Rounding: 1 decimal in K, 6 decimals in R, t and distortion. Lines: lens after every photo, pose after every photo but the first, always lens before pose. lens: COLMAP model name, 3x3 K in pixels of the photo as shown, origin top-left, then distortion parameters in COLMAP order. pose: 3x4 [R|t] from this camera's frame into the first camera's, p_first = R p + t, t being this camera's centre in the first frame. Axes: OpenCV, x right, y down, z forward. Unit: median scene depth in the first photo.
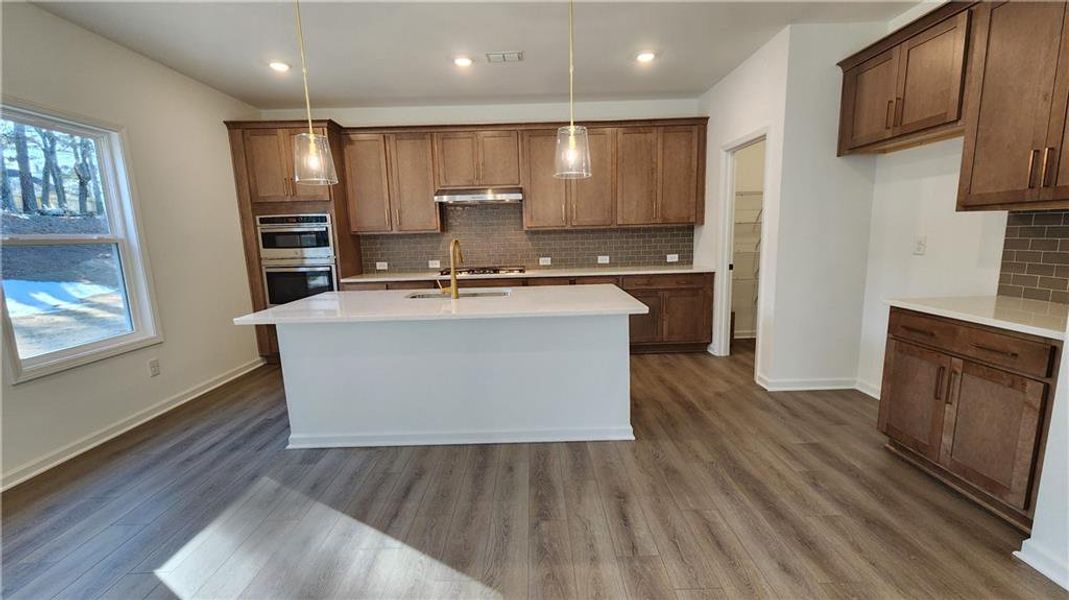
lens RADIAL K [[437.9, 0, 539.2], [0, 437.9, 304.6], [0, 0, 1]] dist [-0.000110, -0.000141]
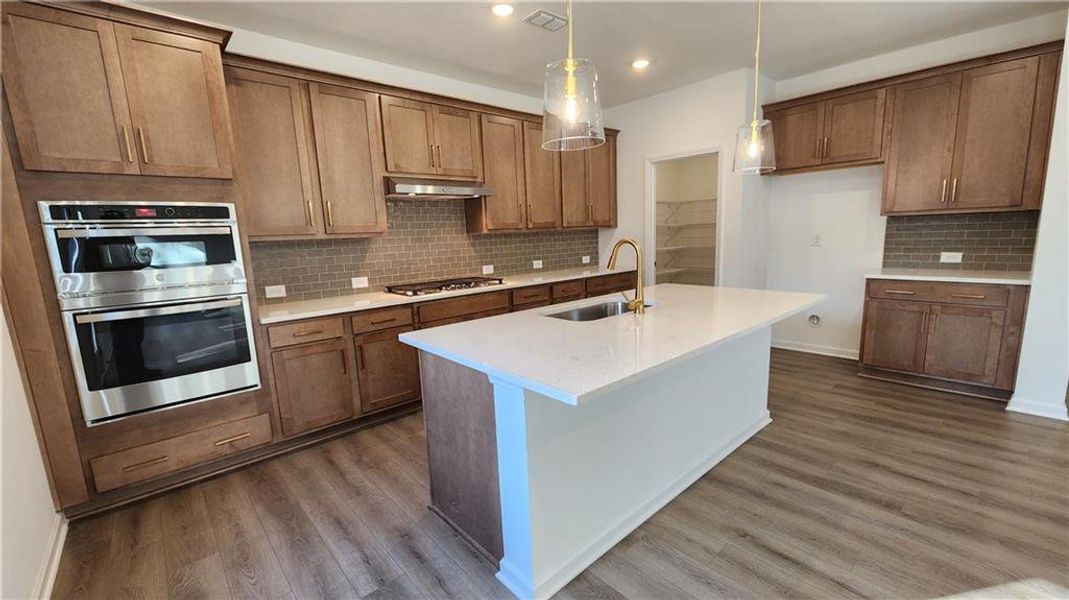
lens RADIAL K [[434.7, 0, 532.2], [0, 434.7, 306.0], [0, 0, 1]] dist [0.000155, -0.000306]
pose [[0.754134, -0.111339, 0.647213, -0.887411], [0.122617, 0.992065, 0.027790, -0.075403], [-0.645171, 0.058402, 0.761802, 0.547812]]
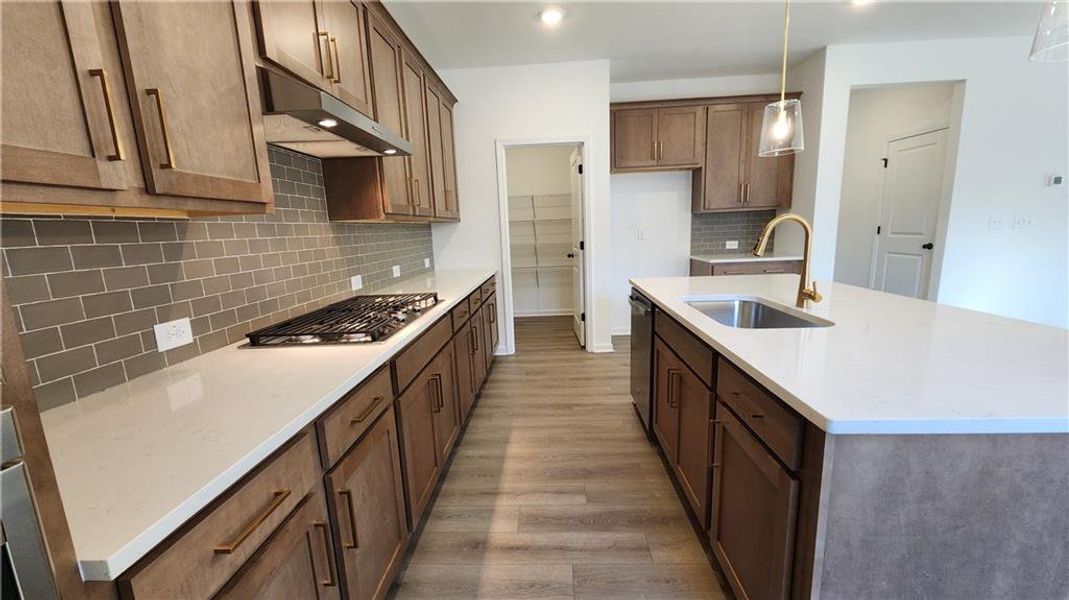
lens RADIAL K [[434.7, 0, 532.2], [0, 434.7, 306.0], [0, 0, 1]] dist [0.000155, -0.000306]
pose [[0.067925, -0.153503, 0.985811, -0.887335], [0.195771, 0.970934, 0.137697, -0.188739], [-0.978294, 0.183640, 0.096002, 1.387073]]
